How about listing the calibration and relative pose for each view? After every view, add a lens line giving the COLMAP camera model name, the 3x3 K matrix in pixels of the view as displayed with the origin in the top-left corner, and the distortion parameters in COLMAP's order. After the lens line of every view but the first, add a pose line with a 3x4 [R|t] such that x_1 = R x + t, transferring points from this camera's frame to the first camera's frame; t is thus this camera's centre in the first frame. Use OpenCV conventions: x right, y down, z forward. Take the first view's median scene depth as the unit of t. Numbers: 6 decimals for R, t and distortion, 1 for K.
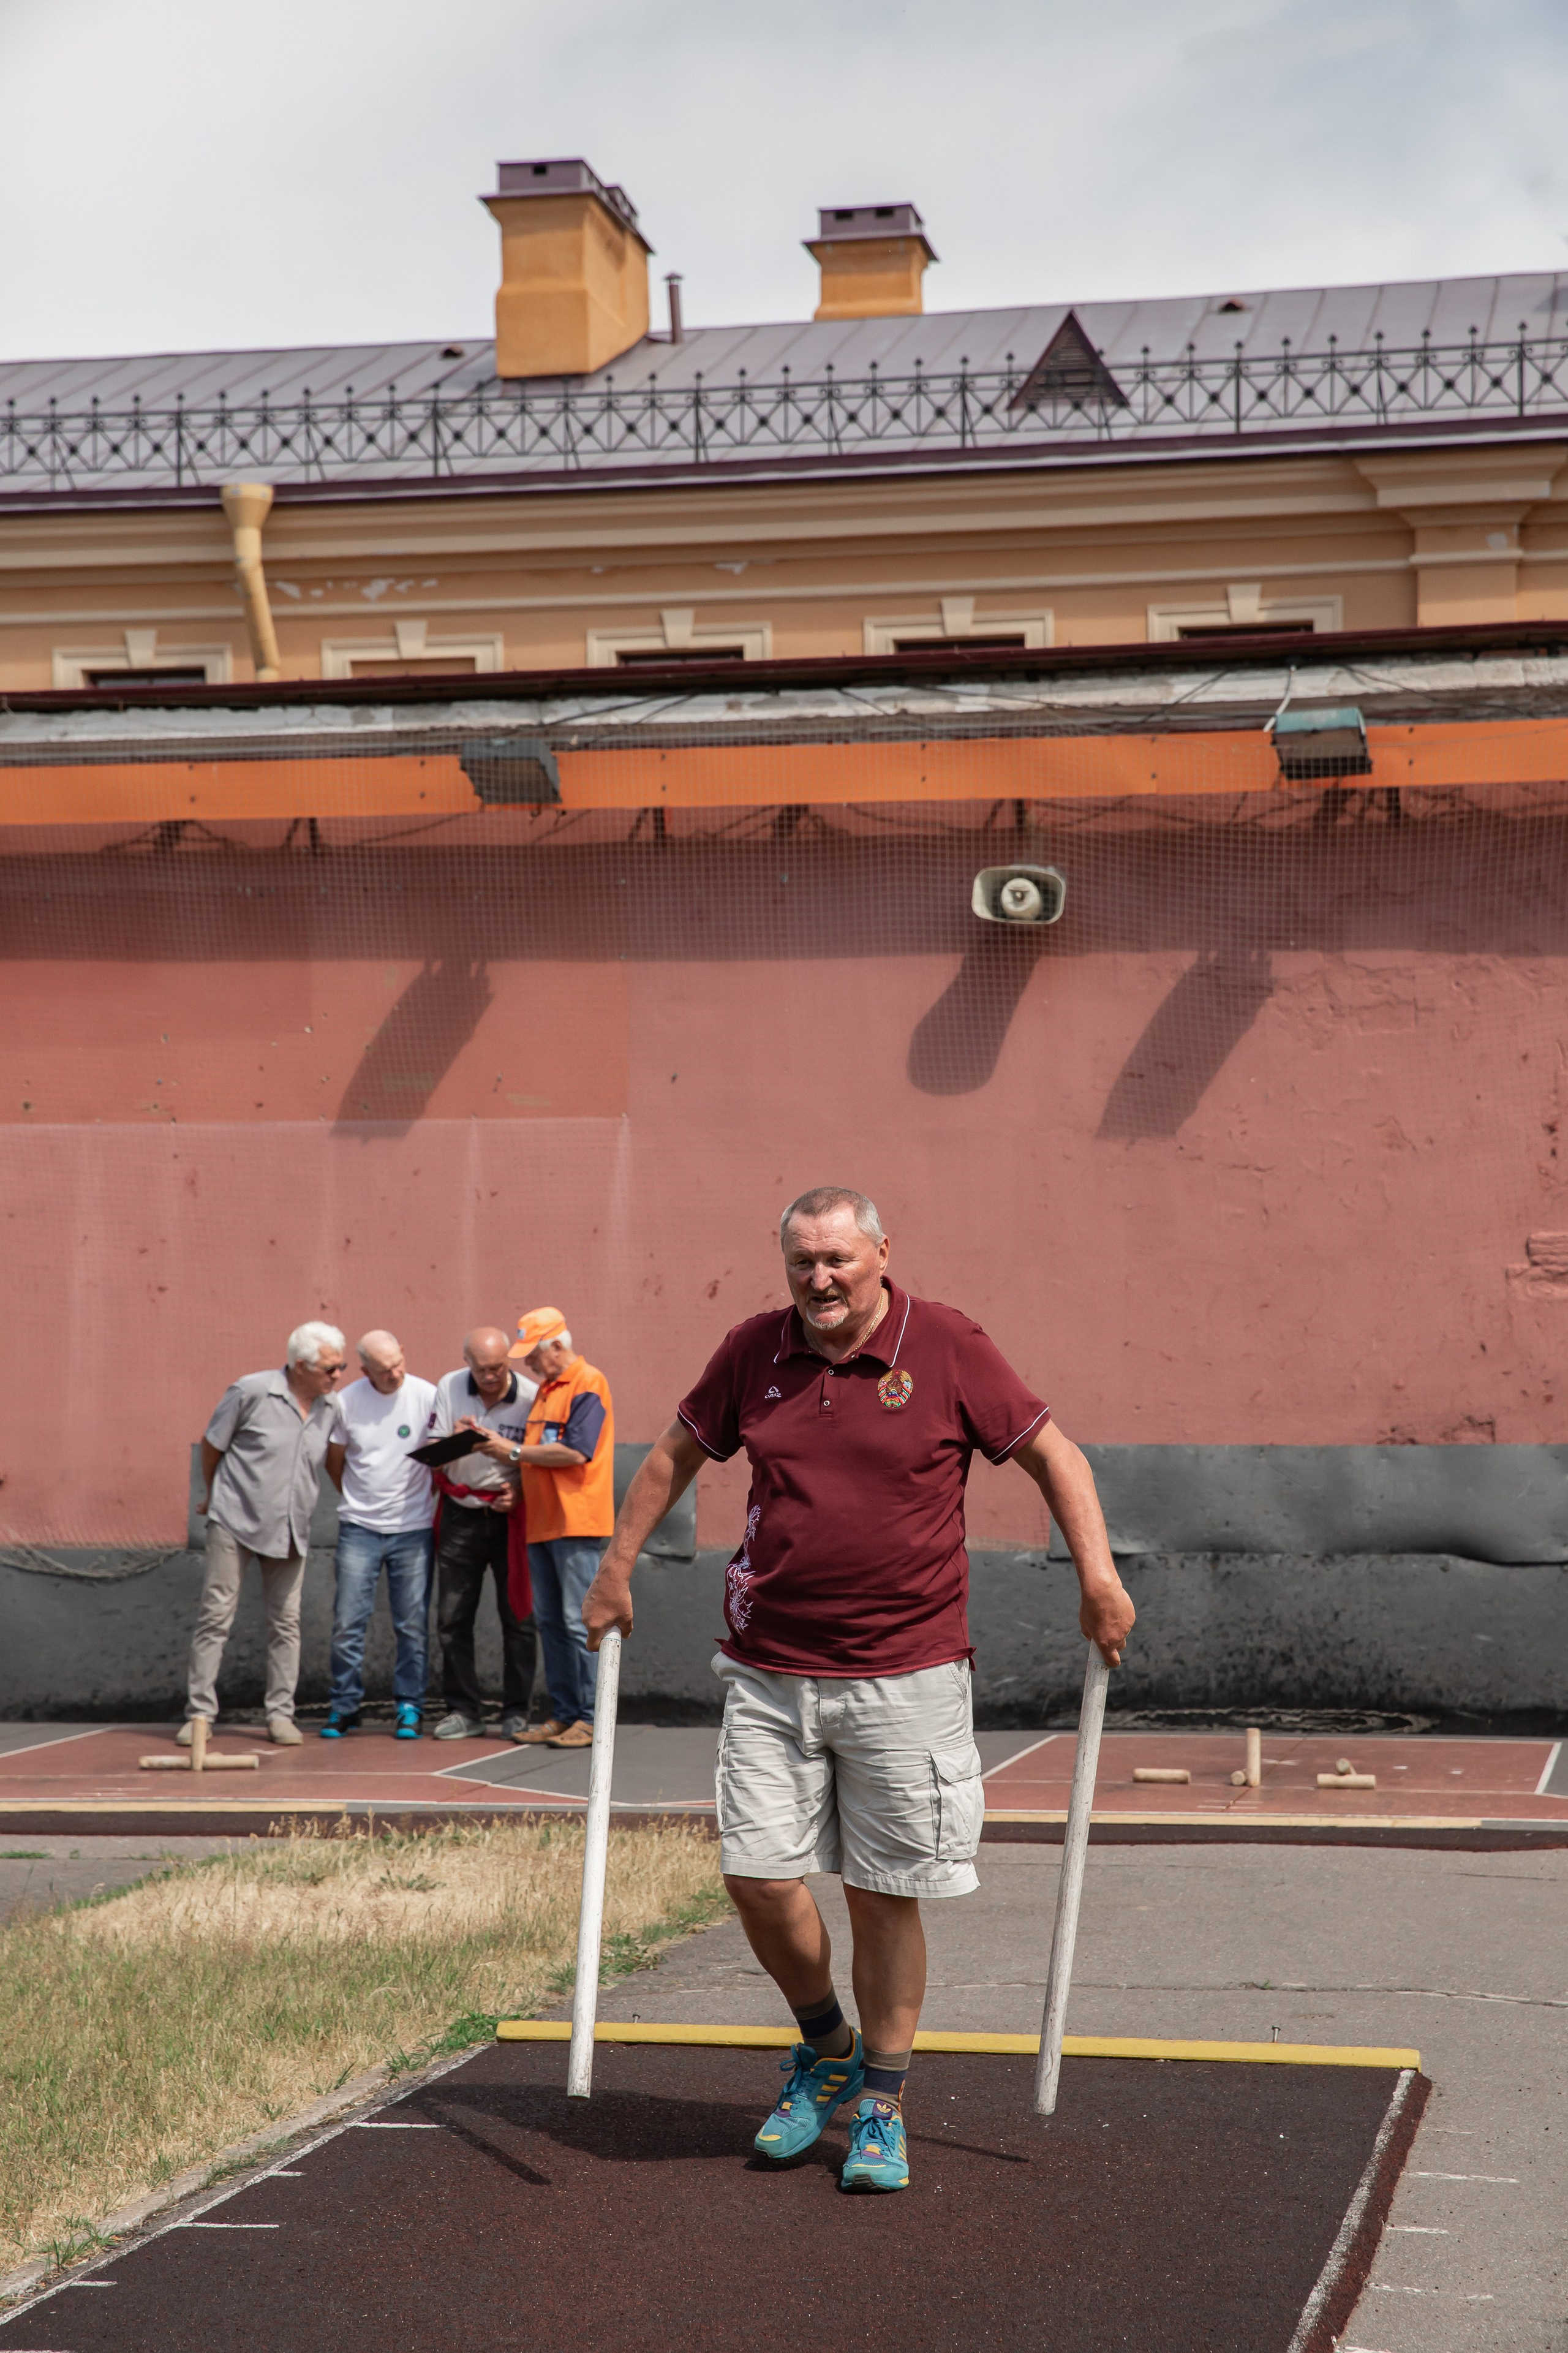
lens RADIAL K [[4491.8, 0, 787.6], [0, 4491.8, 1208.1], [0, 0, 1]] dist [0.220964, 0.230588]
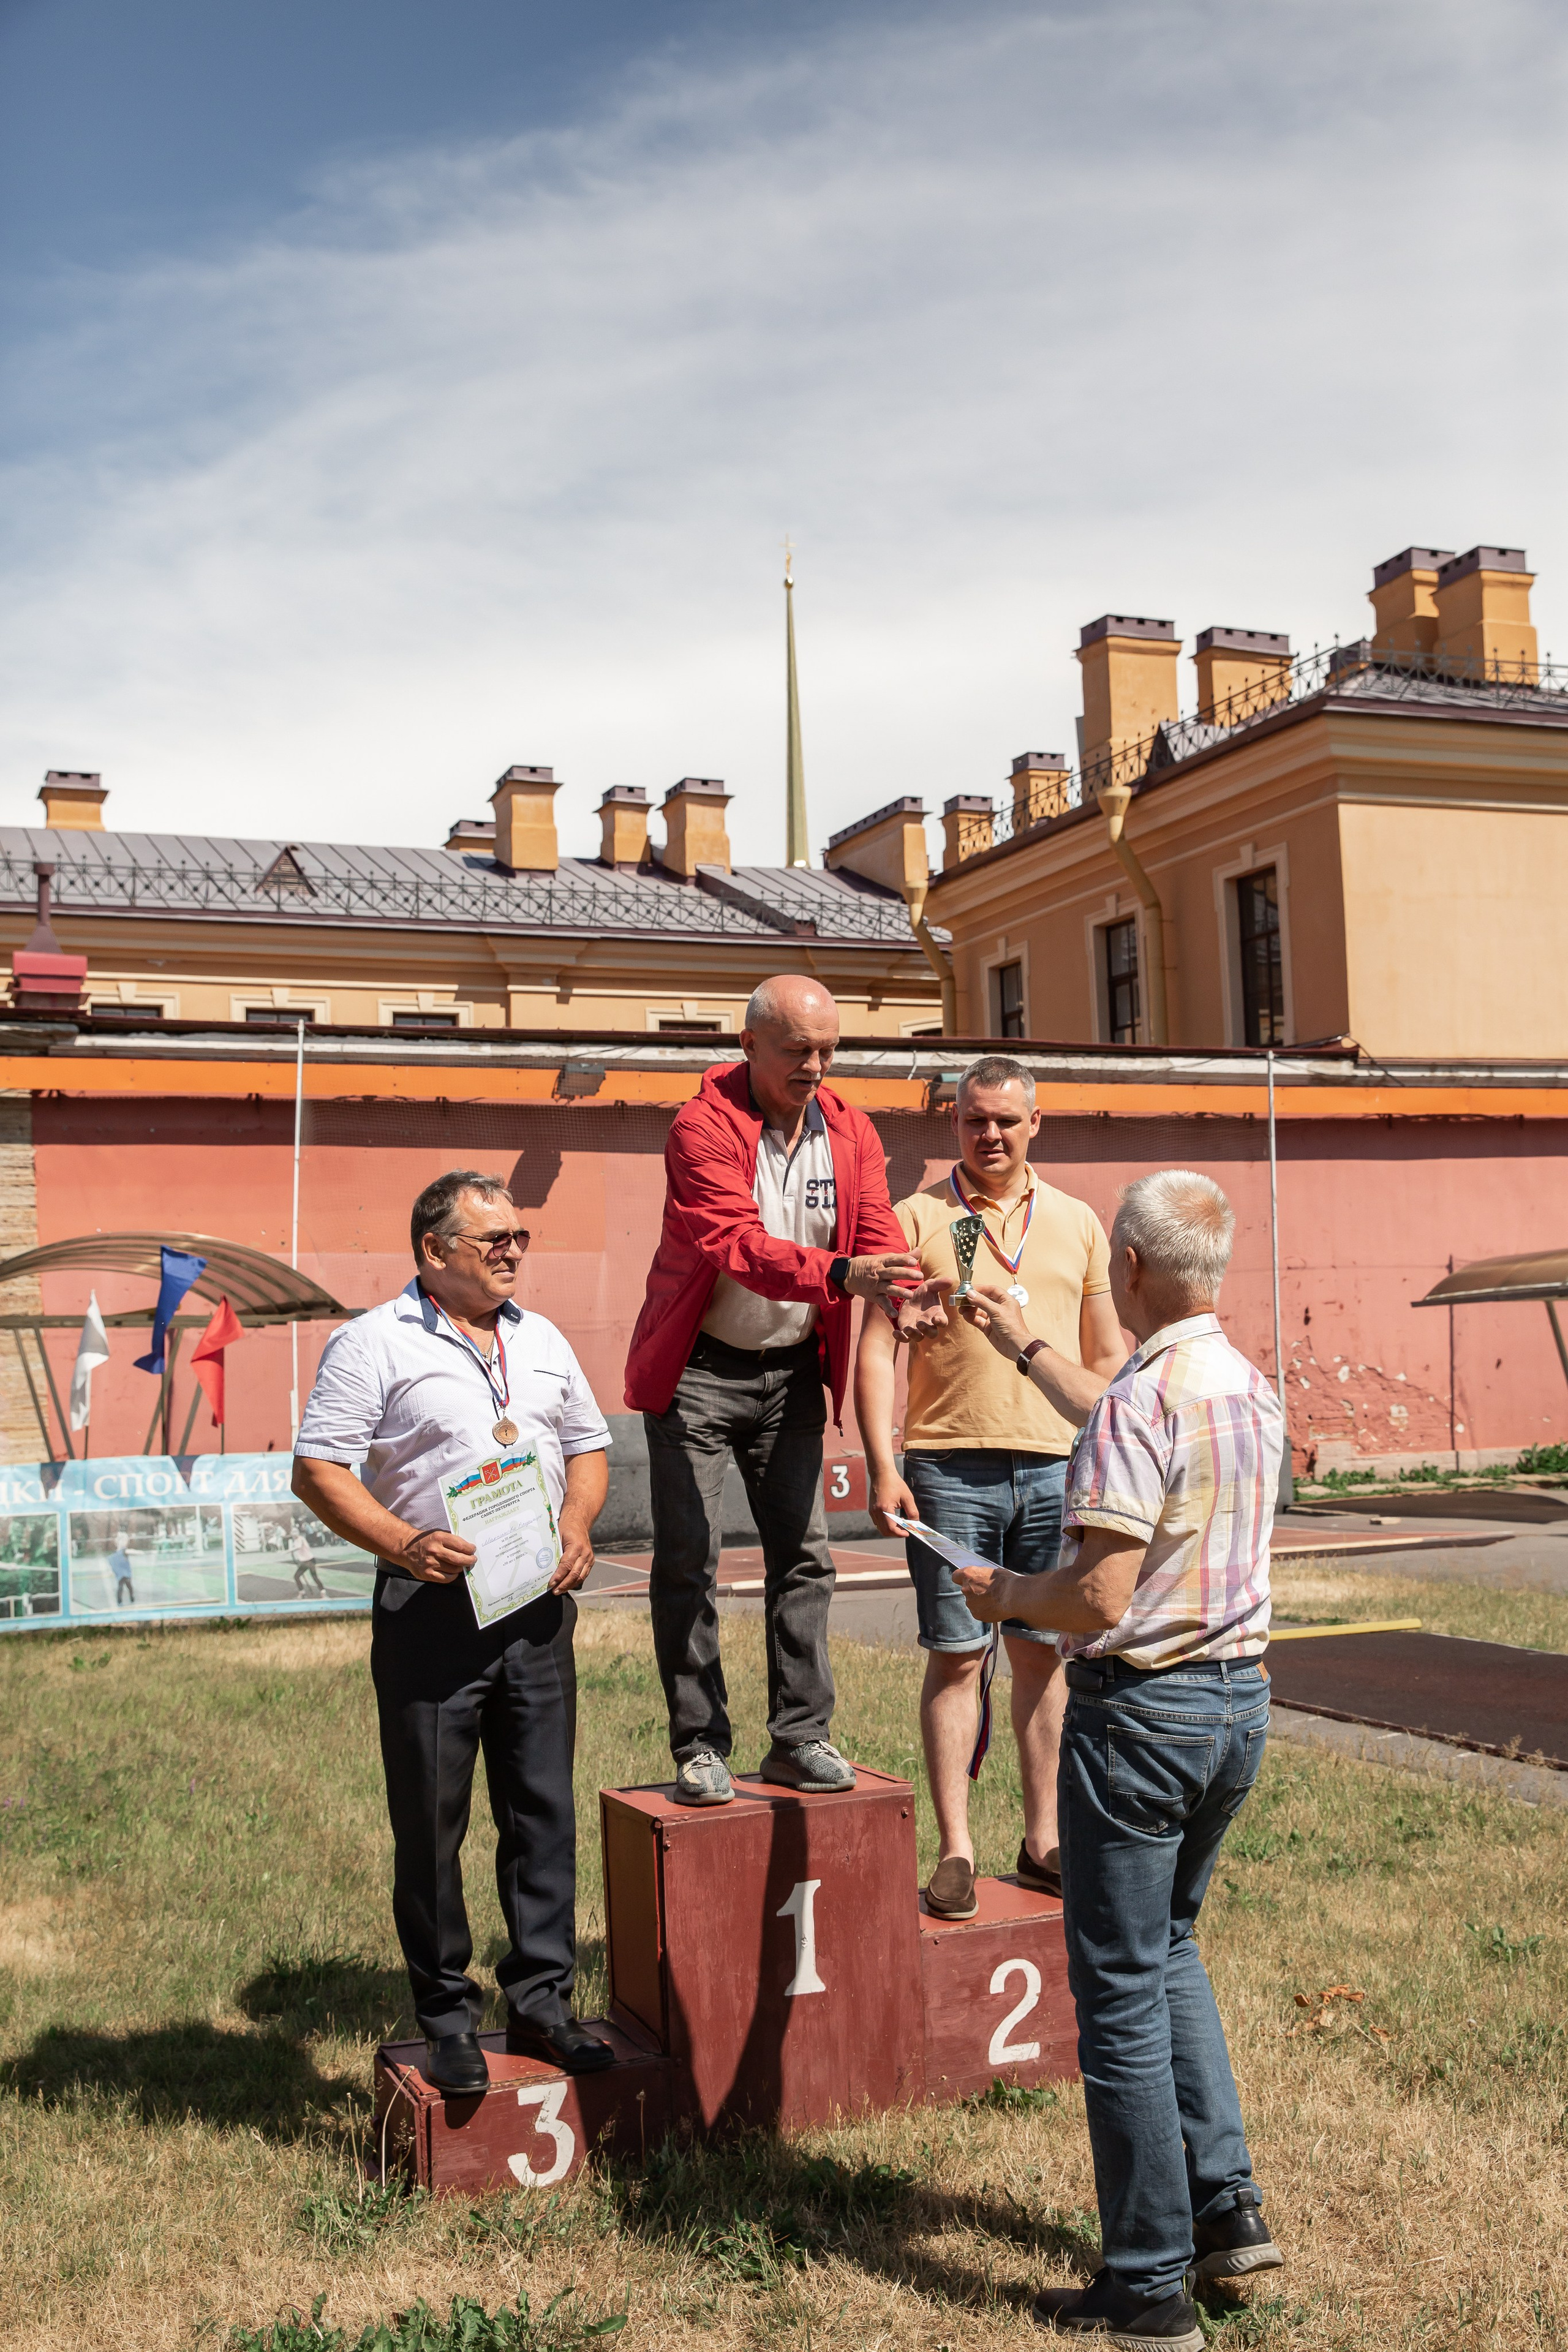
lens RADIAL K [[2352.2, 0, 784.8], [0, 2352.2, 1196.3], [0, 0, 1]] dist [-0.012470, 0.143072]
pose [[0.832913, 0.023792, 0.552892, -0.546870], [0.004310, 0.998766, -0.049472, 0.007081], [-0.553387, 0.043589, 0.831783, 0.077838]]
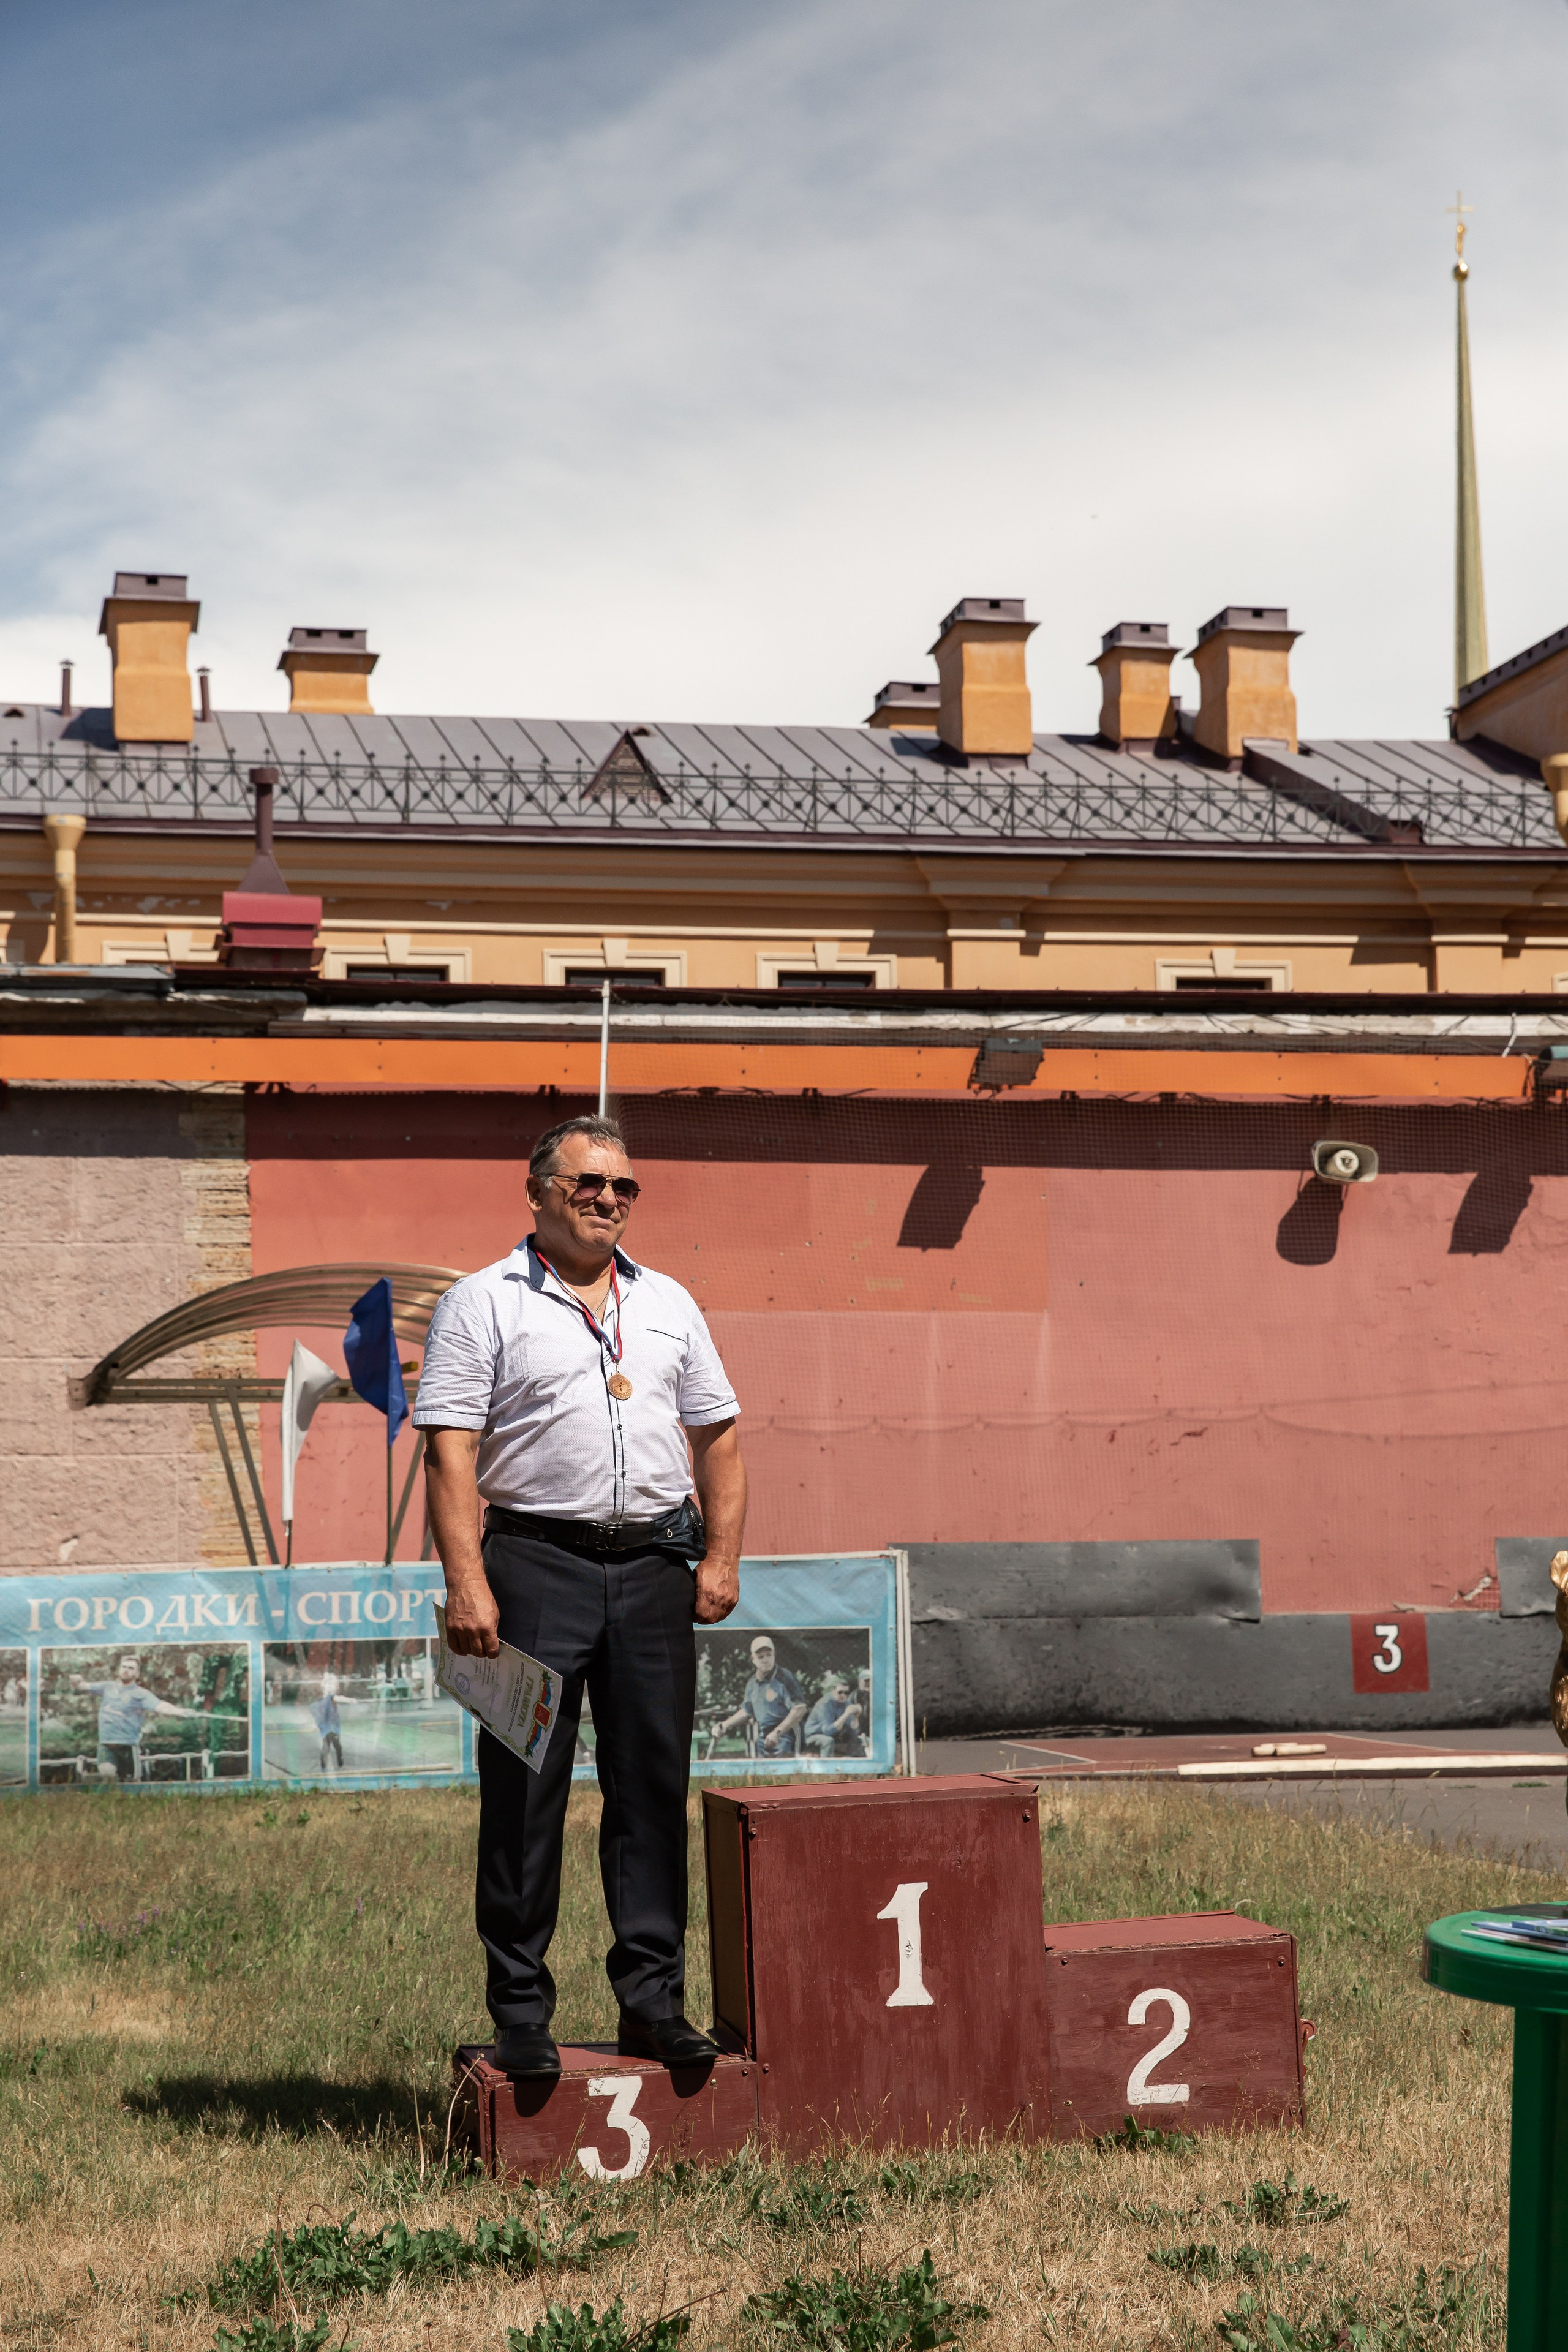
lens RADIAL K [[3718.1, 0, 781.5], [0, 3718.1, 1229.2], [0, 0, 1]] dist [0.132636, 0.122862]
pose [[0.918882, 0.026418, 0.393647, -0.558337], [-0.003317, 0.998238, -0.059248, 0.022334], [-0.394518, 0.053136, 0.917350, -0.020868]]
